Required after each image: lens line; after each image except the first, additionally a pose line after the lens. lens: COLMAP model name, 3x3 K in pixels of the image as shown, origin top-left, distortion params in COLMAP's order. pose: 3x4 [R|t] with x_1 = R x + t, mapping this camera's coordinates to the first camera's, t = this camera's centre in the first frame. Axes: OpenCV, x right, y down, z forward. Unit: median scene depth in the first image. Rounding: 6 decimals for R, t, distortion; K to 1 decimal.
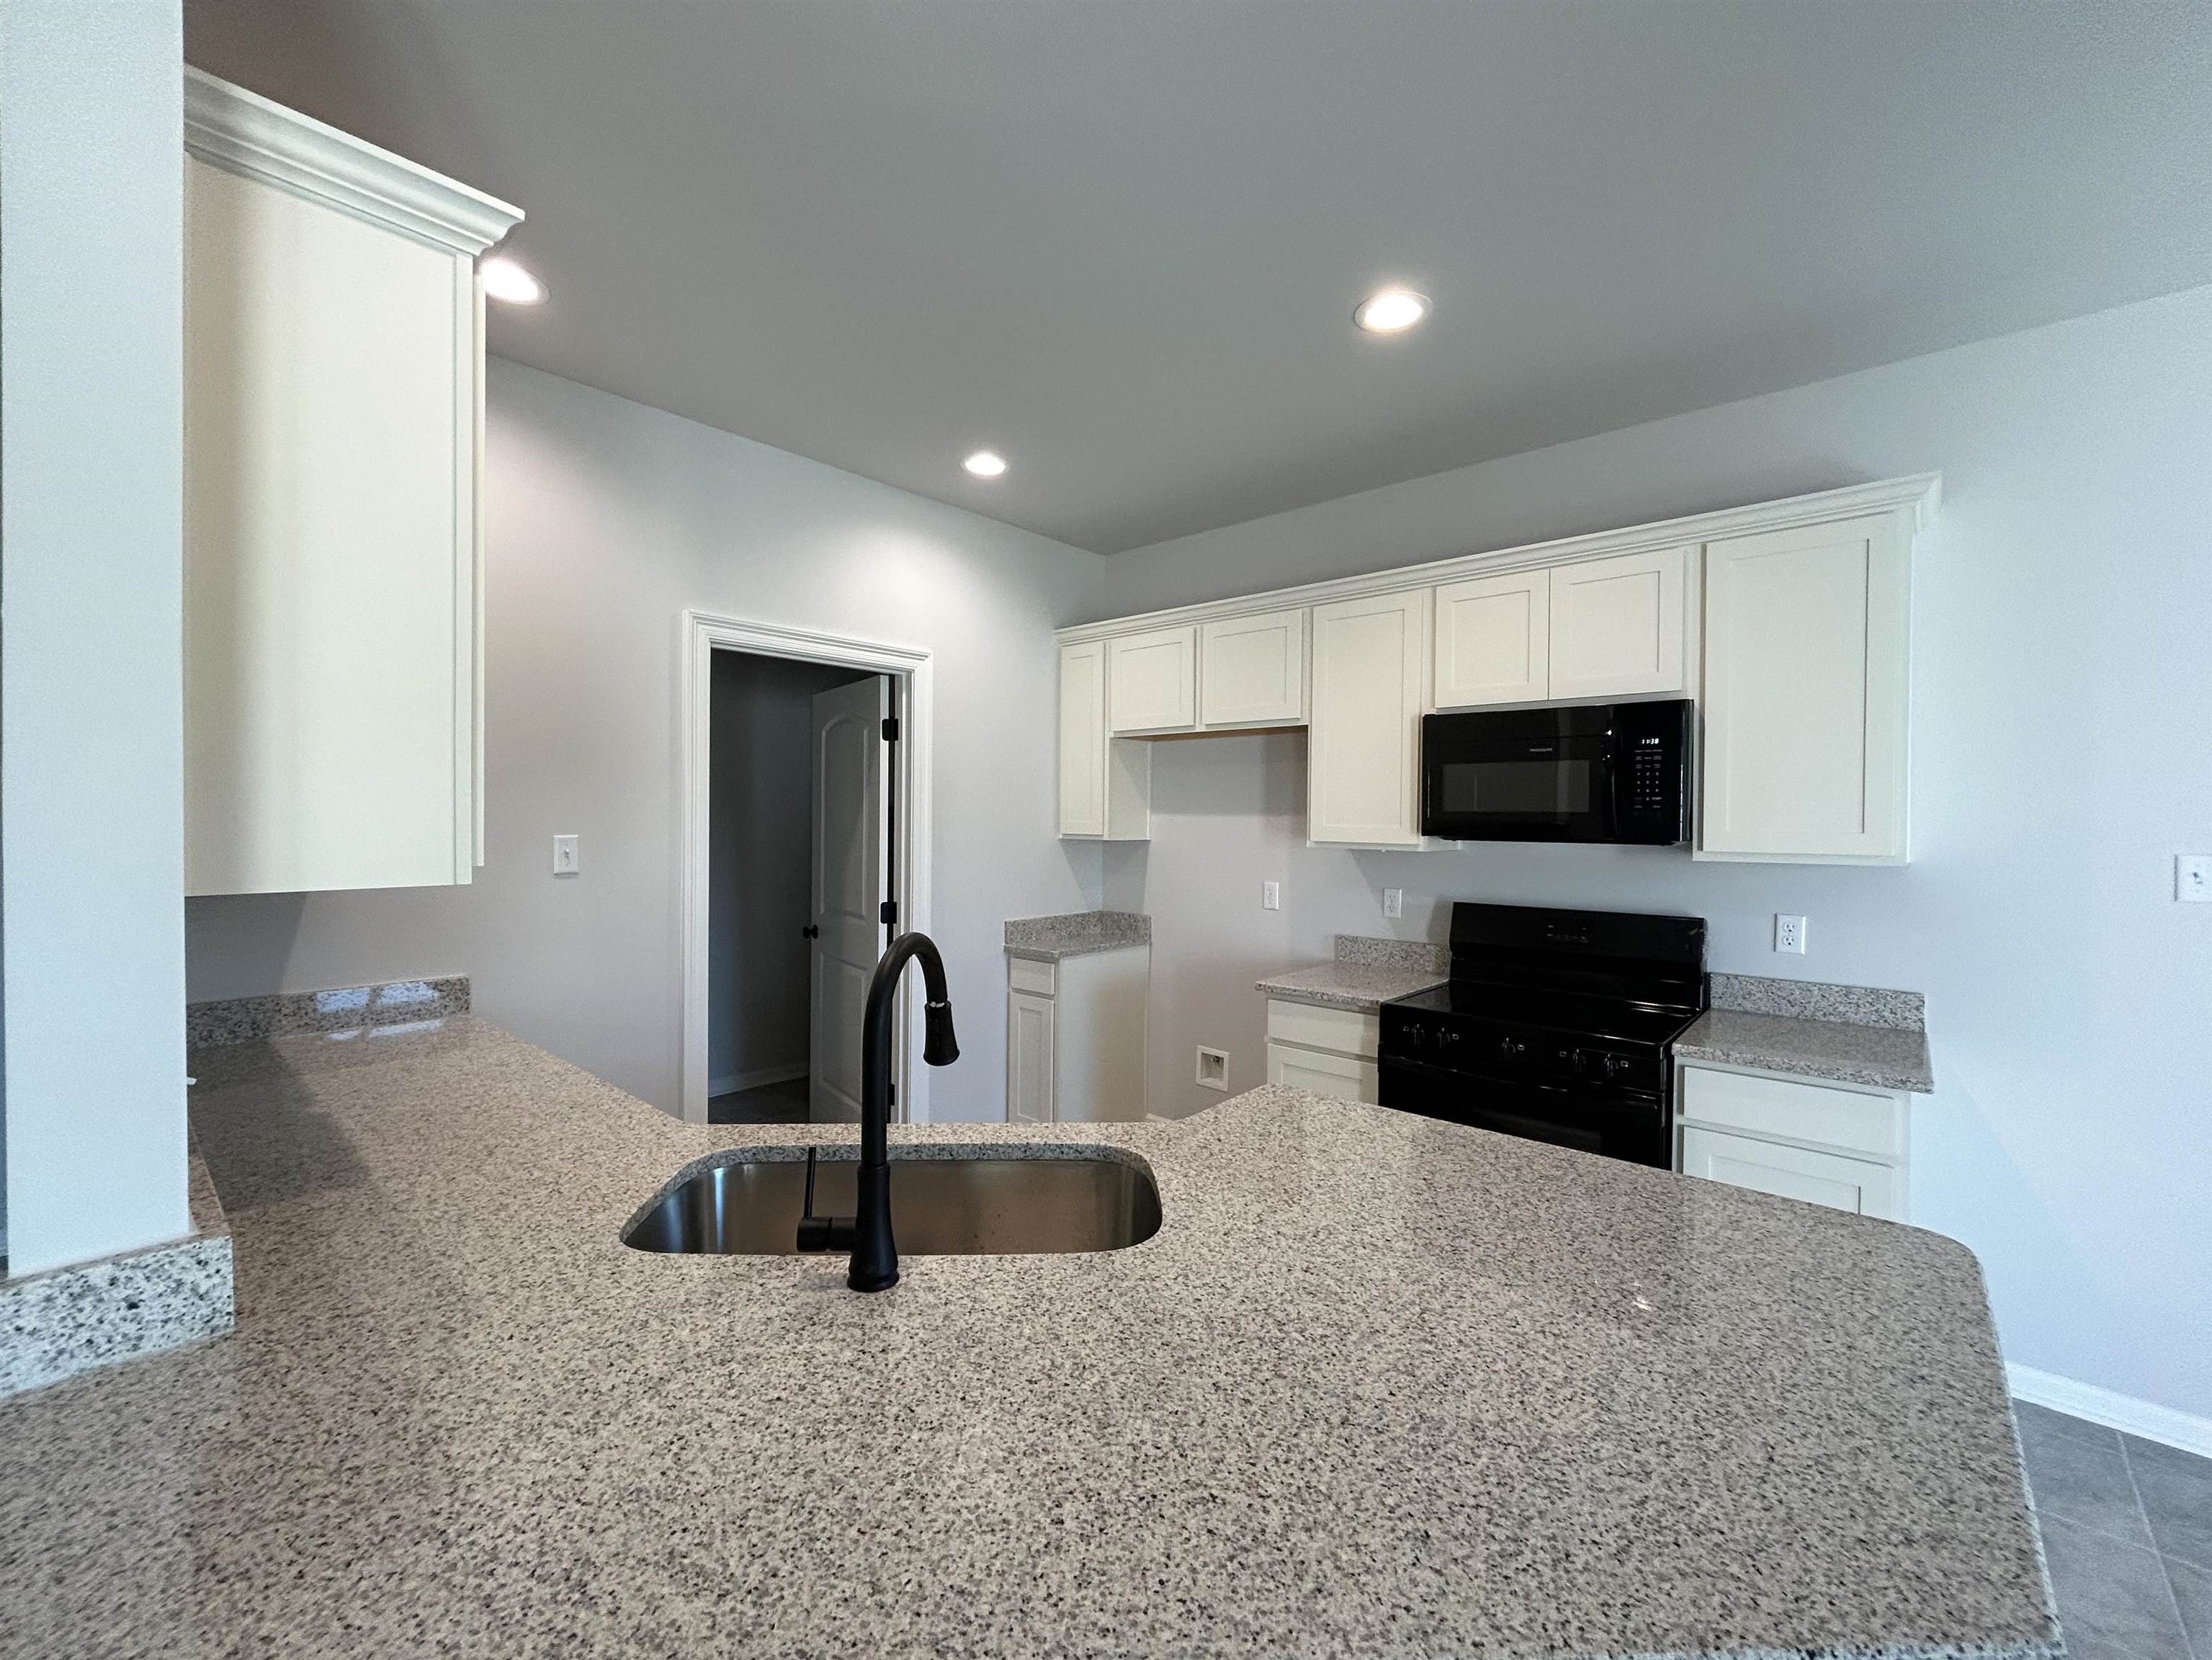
lens RADIAL K [[902.9, 0, 1100.0], [0, 902.9, 835.1], [0, 0, 1]] dist [-0.002714, -0.000114]
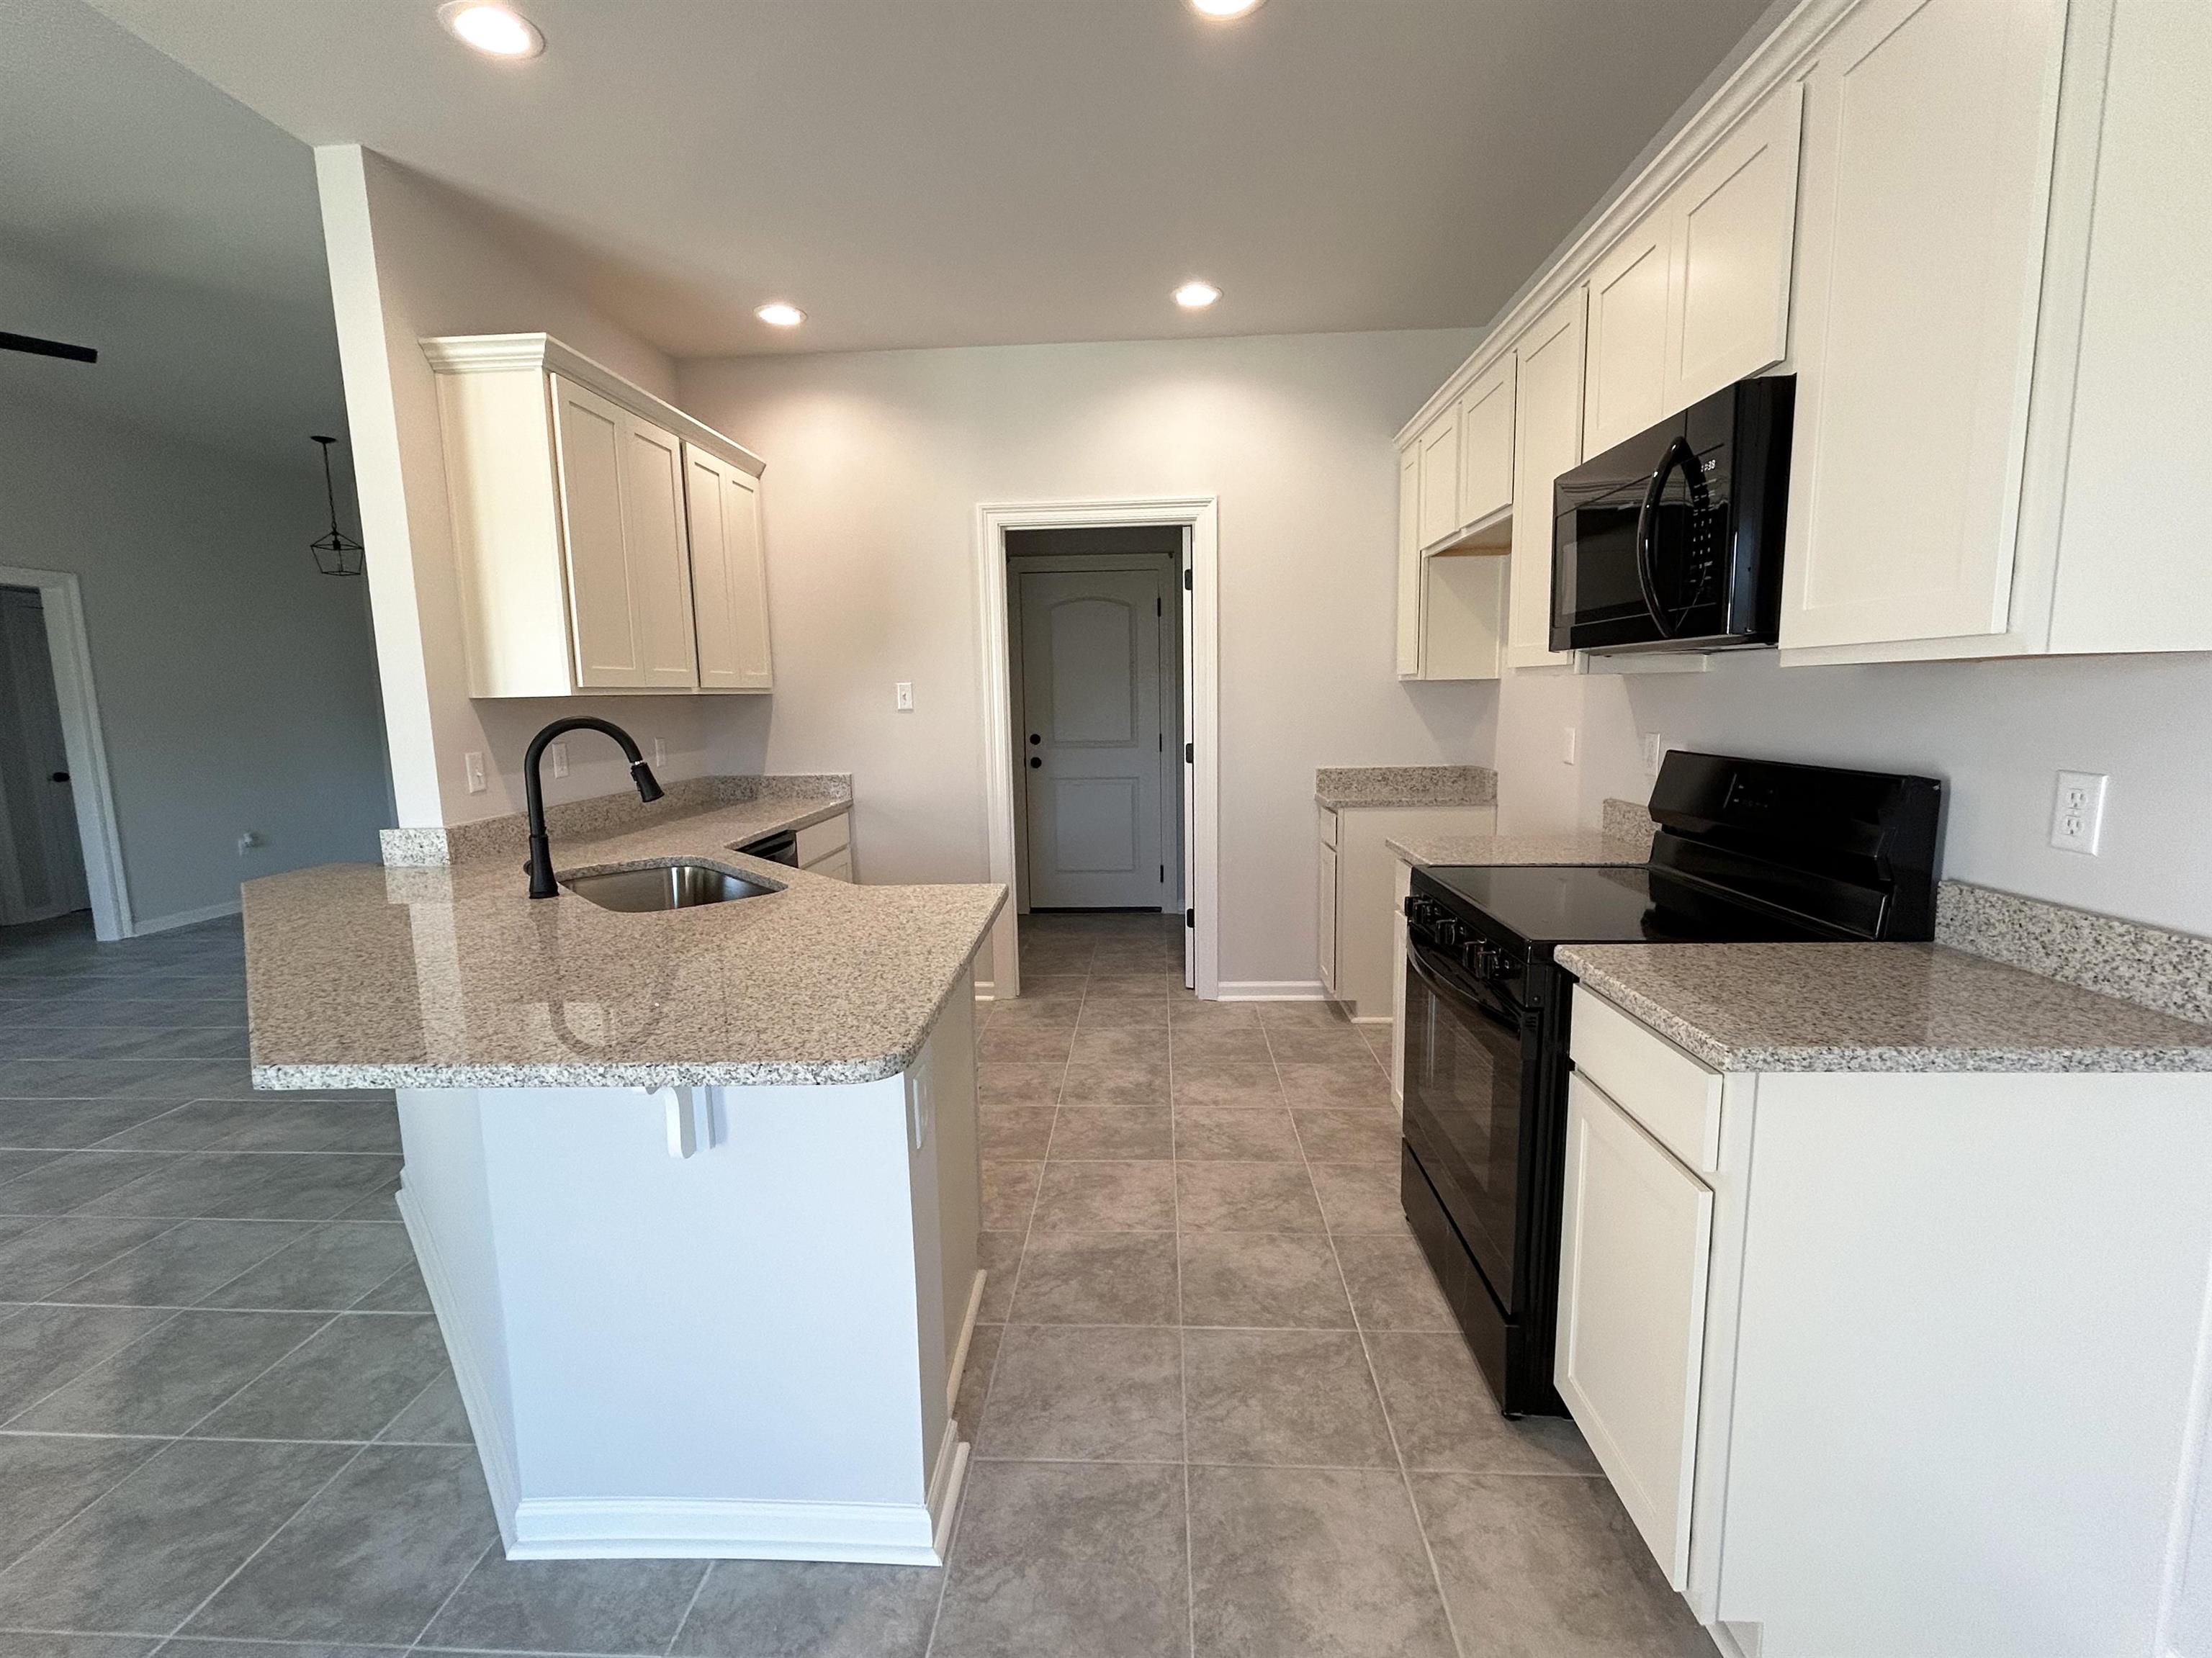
lens RADIAL K [[968.4, 0, 1109.5], [0, 968.4, 826.7], [0, 0, 1]] dist [-0.001171, 0.000209]
pose [[0.633950, 0.083883, -0.768811, 0.797237], [0.010903, 0.993032, 0.117338, 0.048405], [0.773297, -0.082769, 0.628618, 0.254490]]
